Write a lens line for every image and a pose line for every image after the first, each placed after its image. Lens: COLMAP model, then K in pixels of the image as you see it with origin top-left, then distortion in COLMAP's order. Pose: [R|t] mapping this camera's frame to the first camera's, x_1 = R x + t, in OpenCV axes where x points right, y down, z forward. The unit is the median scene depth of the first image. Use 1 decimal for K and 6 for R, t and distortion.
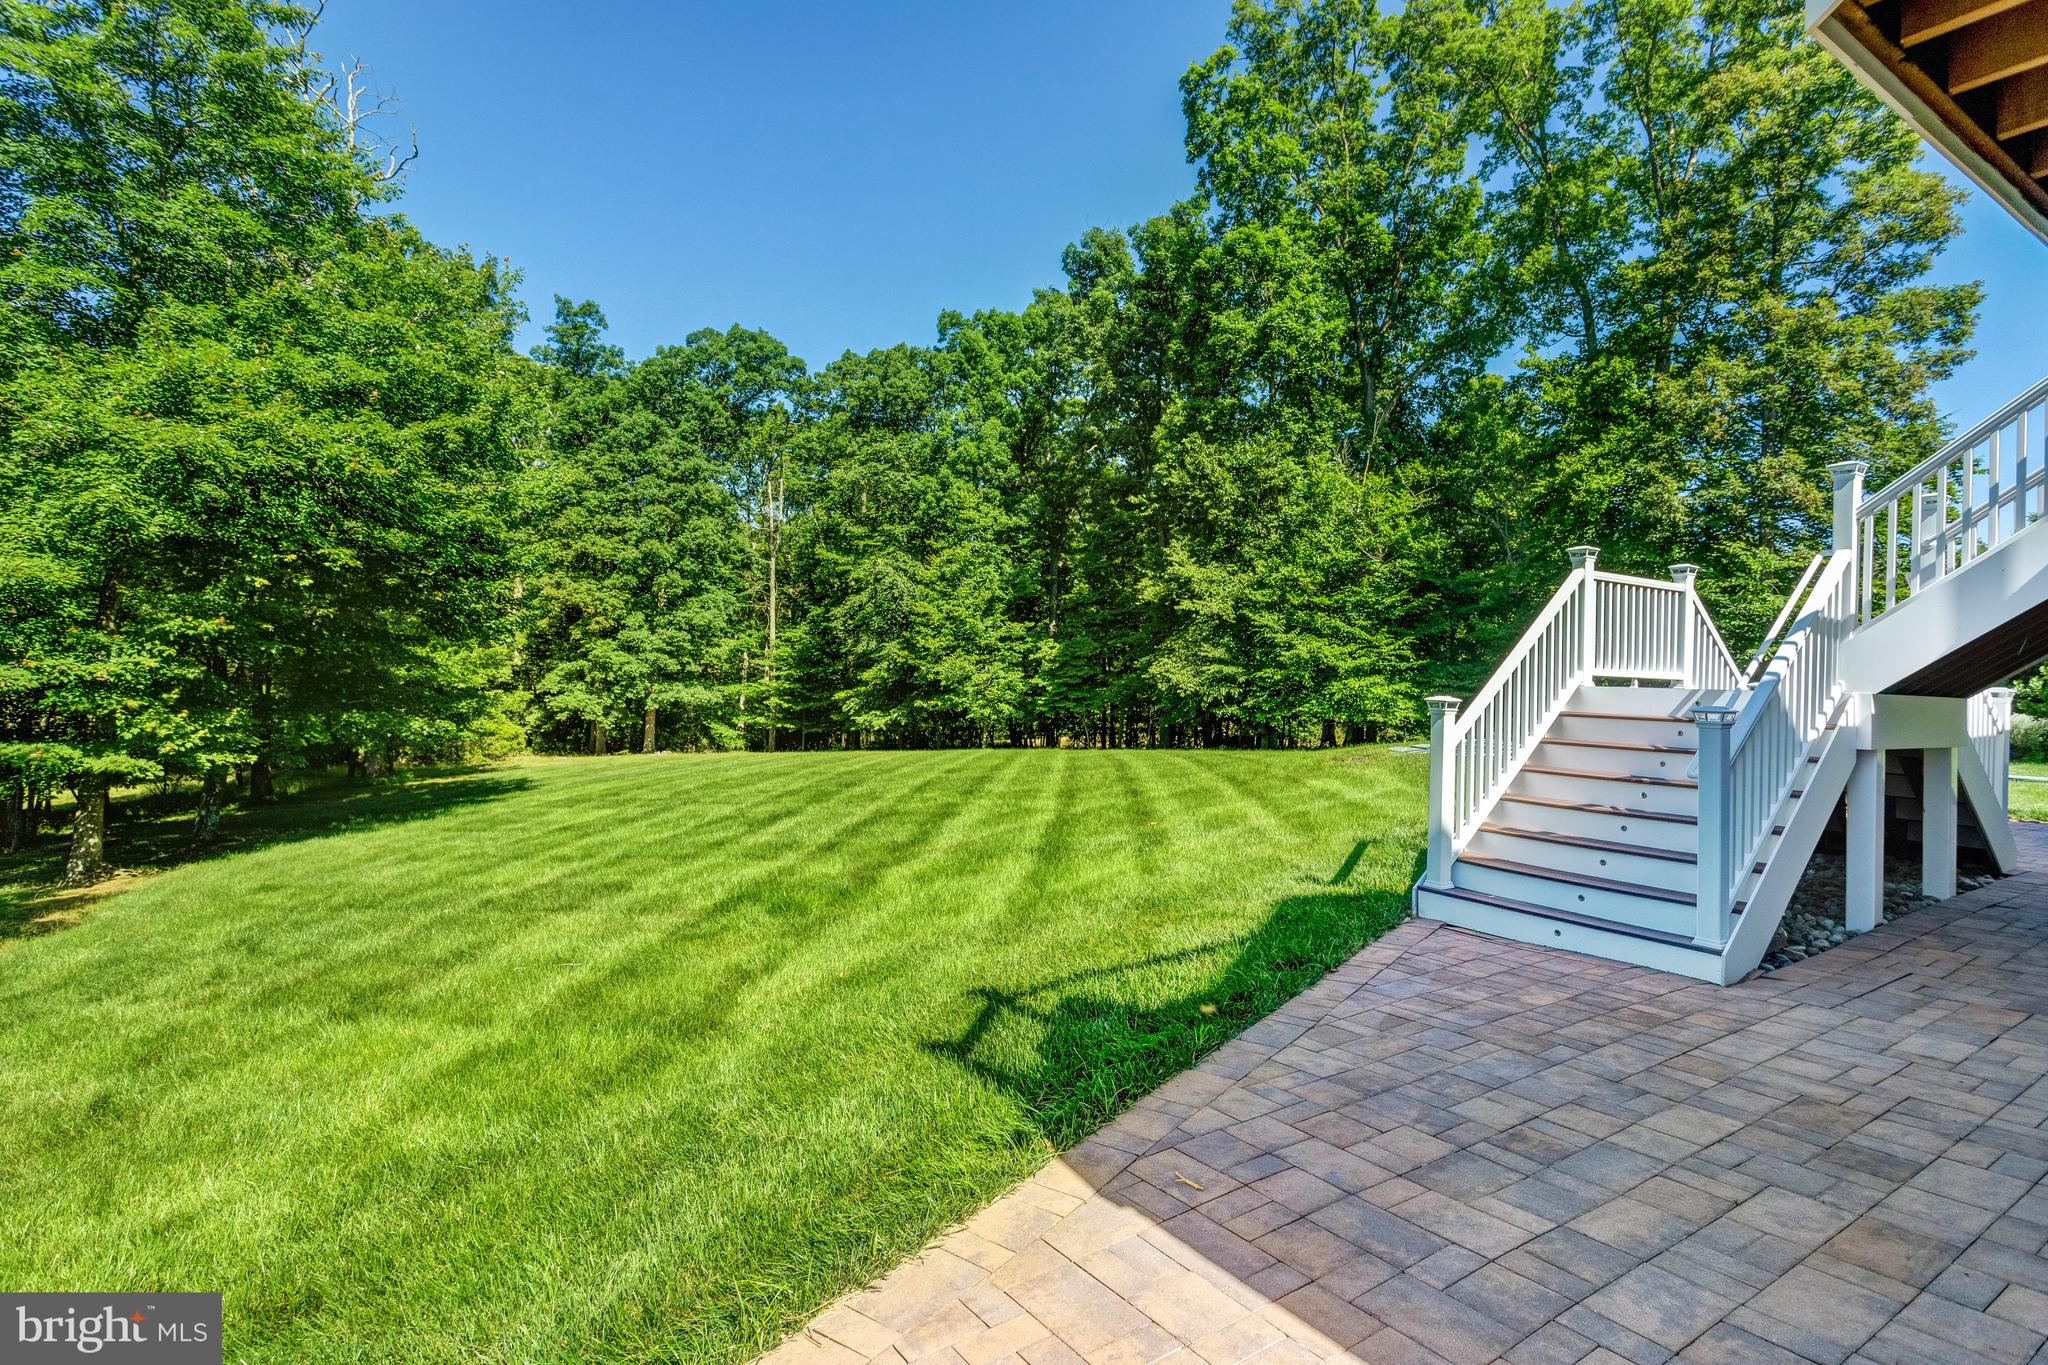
lens RADIAL K [[1011.0, 0, 1033.2], [0, 1011.0, 674.5], [0, 0, 1]] dist [-0.010499, 0.001425]
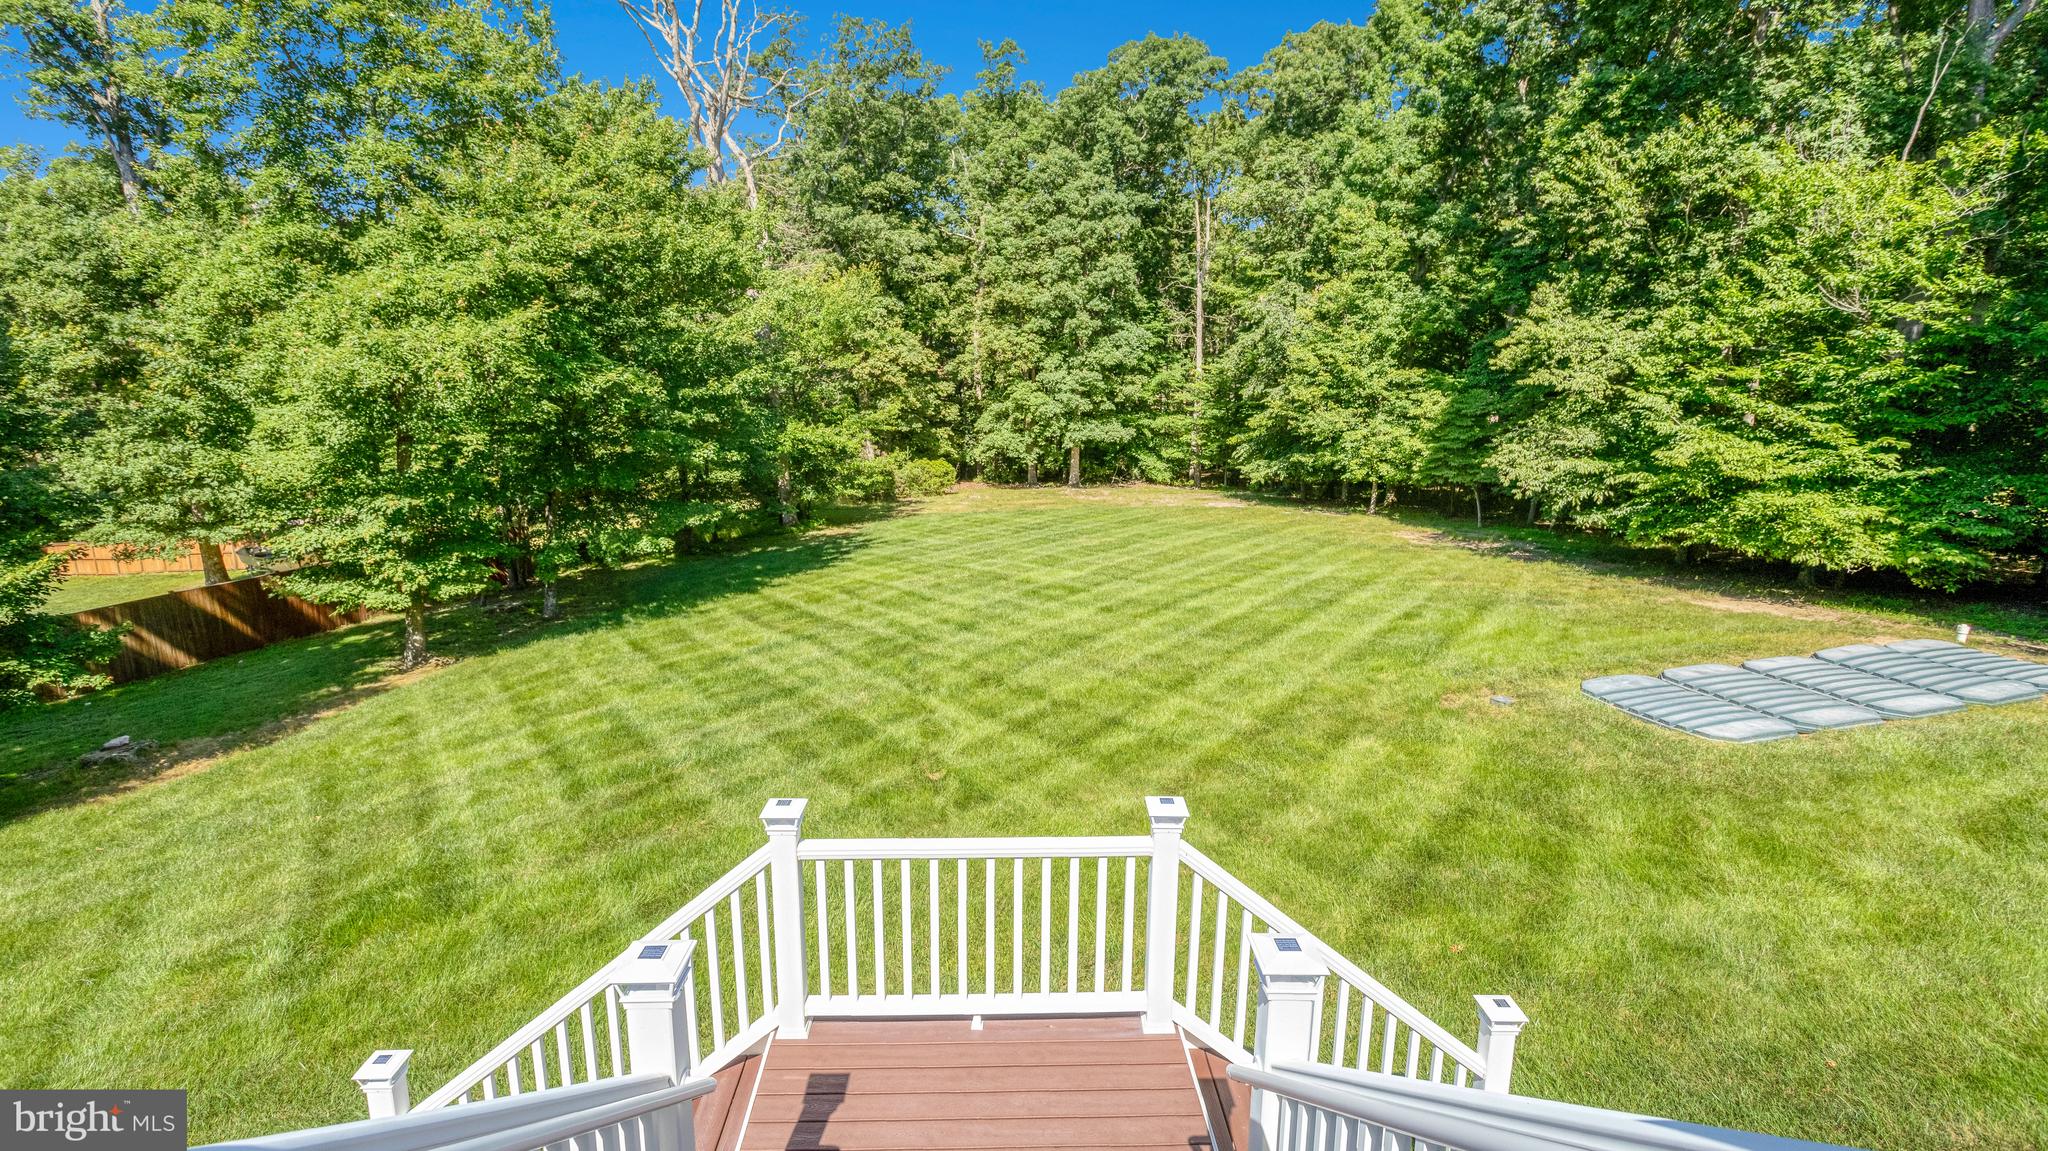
lens RADIAL K [[978.9, 0, 1016.2], [0, 978.9, 572.4], [0, 0, 1]] dist [-0.004543, 0.002187]
pose [[0.847903, 0.090596, -0.522354, 0.129923], [0.022094, 0.978396, 0.205556, -0.051434], [0.529692, -0.185832, 0.827583, 0.100428]]
